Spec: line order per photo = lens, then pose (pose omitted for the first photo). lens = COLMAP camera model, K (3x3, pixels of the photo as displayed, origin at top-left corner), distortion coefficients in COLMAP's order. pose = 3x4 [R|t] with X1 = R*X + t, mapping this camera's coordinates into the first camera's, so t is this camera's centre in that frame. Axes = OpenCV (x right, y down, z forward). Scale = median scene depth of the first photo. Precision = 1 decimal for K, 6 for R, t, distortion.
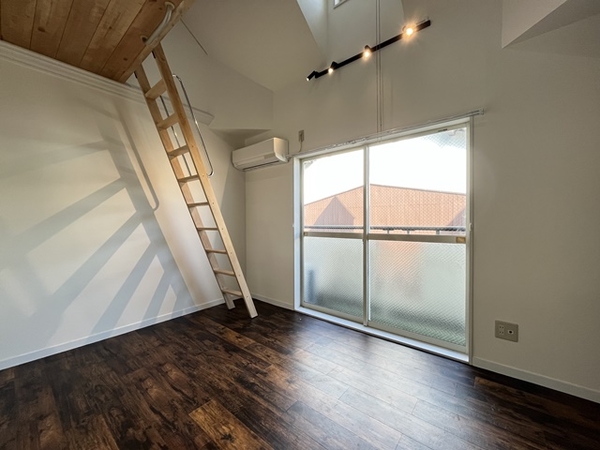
lens RADIAL K [[242.1, 0, 297.7], [0, 242.1, 221.8], [0, 0, 1]] dist [-0.010343, -0.000233]
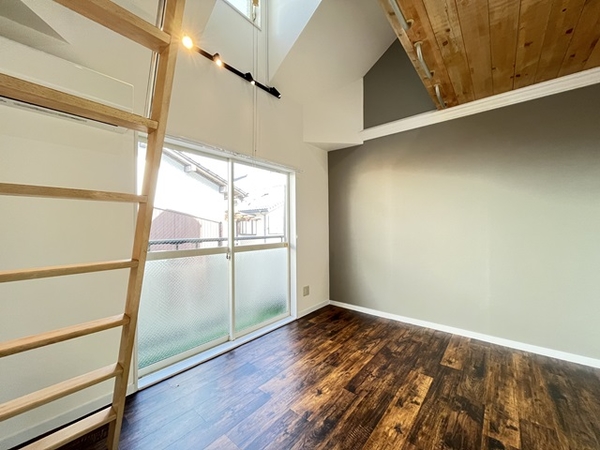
lens RADIAL K [[242.1, 0, 296.5], [0, 242.1, 226.2], [0, 0, 1]] dist [-0.010343, -0.000233]
pose [[0.008824, 0.010145, 0.999910, -1.074184], [0.015398, 0.999829, -0.010280, -0.035271], [-0.999843, 0.015487, 0.008667, 1.090642]]
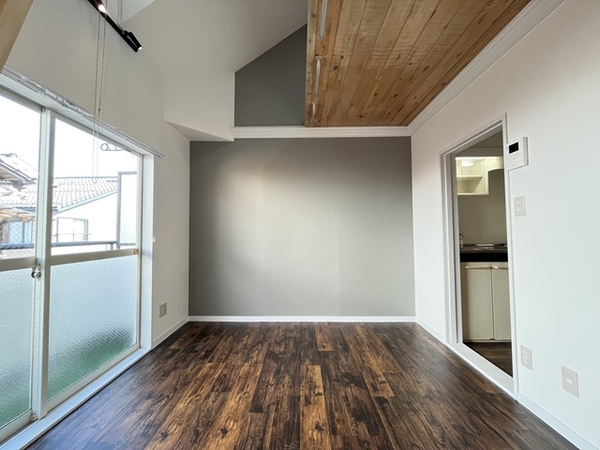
lens RADIAL K [[242.1, 0, 299.0], [0, 242.1, 225.6], [0, 0, 1]] dist [-0.010343, -0.000233]
pose [[-0.629675, 0.035002, 0.776069, -0.847719], [0.016502, 0.999362, -0.031683, -0.000434], [-0.776683, -0.007144, -0.629851, 1.334482]]
